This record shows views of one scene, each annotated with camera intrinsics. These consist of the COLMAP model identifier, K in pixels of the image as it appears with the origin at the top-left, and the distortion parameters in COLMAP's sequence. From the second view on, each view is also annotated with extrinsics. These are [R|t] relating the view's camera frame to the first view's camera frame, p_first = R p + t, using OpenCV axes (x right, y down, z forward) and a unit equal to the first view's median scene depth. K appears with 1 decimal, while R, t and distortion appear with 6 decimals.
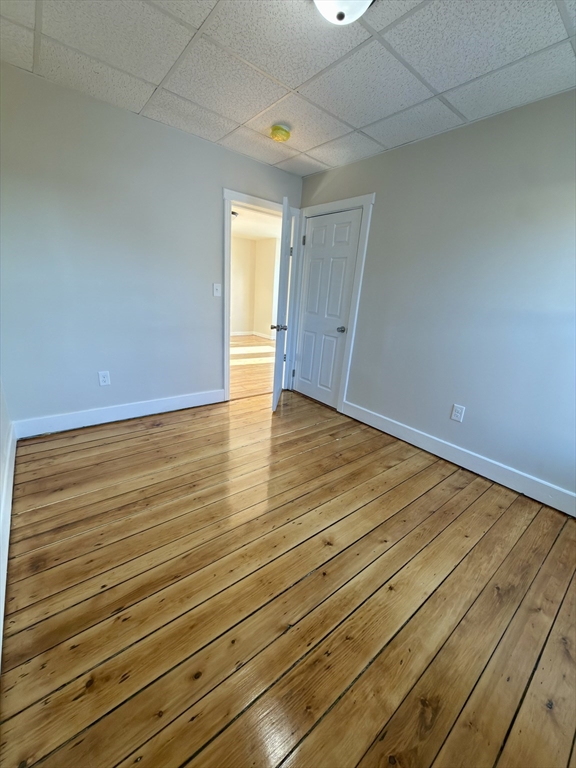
lens RADIAL K [[307.3, 0, 287.8], [0, 307.3, 383.9], [0, 0, 1]] dist [-0.000188, 0.000621]
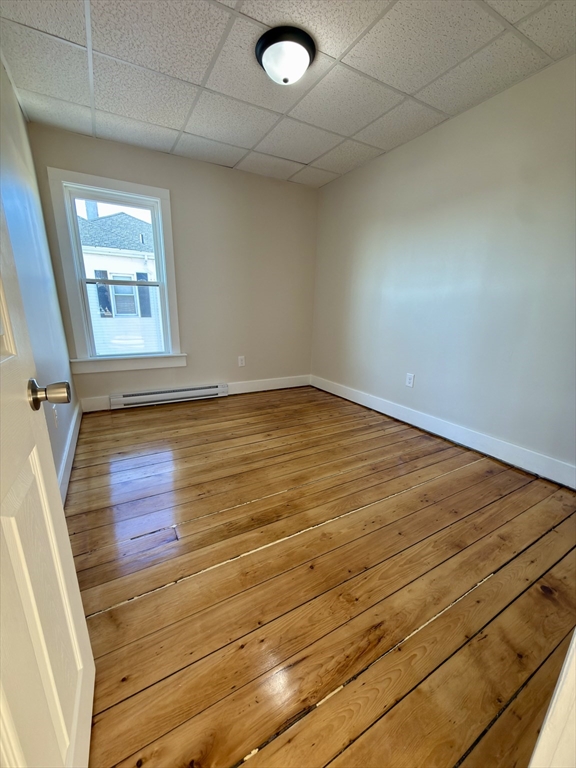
lens RADIAL K [[307.3, 0, 285.4], [0, 307.3, 387.5], [0, 0, 1]] dist [-0.000188, 0.000621]
pose [[-0.984328, -0.120459, 0.128795, -0.112883], [-0.032680, 0.842299, 0.538019, -0.482342], [-0.173293, 0.525378, -0.833035, 1.852262]]
